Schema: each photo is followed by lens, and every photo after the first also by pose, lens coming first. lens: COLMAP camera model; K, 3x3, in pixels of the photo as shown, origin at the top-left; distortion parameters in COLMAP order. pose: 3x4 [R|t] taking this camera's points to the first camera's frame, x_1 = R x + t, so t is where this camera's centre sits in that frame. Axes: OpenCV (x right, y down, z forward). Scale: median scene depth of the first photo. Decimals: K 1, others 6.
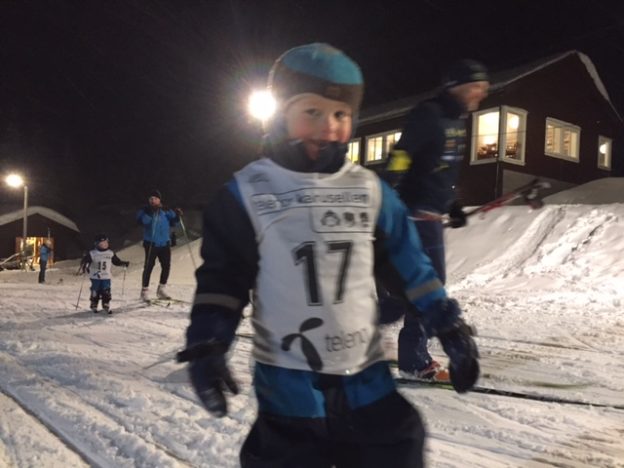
lens RADIAL K [[533.0, 0, 310.7], [0, 533.0, 231.9], [0, 0, 1]] dist [0.079961, -0.078242]
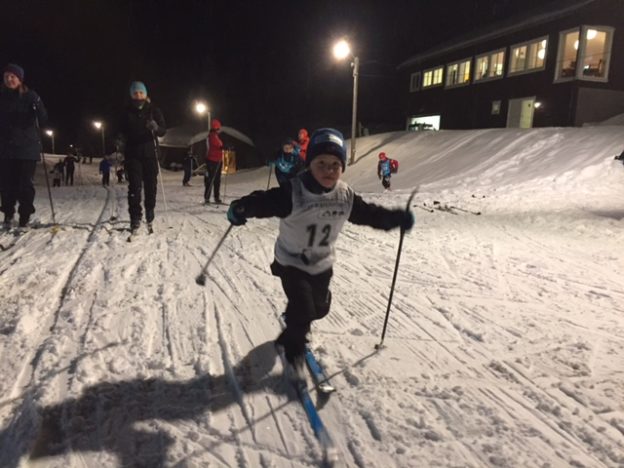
lens RADIAL K [[533.0, 0, 305.1], [0, 533.0, 237.7], [0, 0, 1]] dist [0.079961, -0.078242]
pose [[0.932970, 0.056516, -0.355489, 0.236520], [0.007378, 0.984387, 0.175864, -0.014986], [0.359878, -0.166699, 0.917987, -0.228244]]
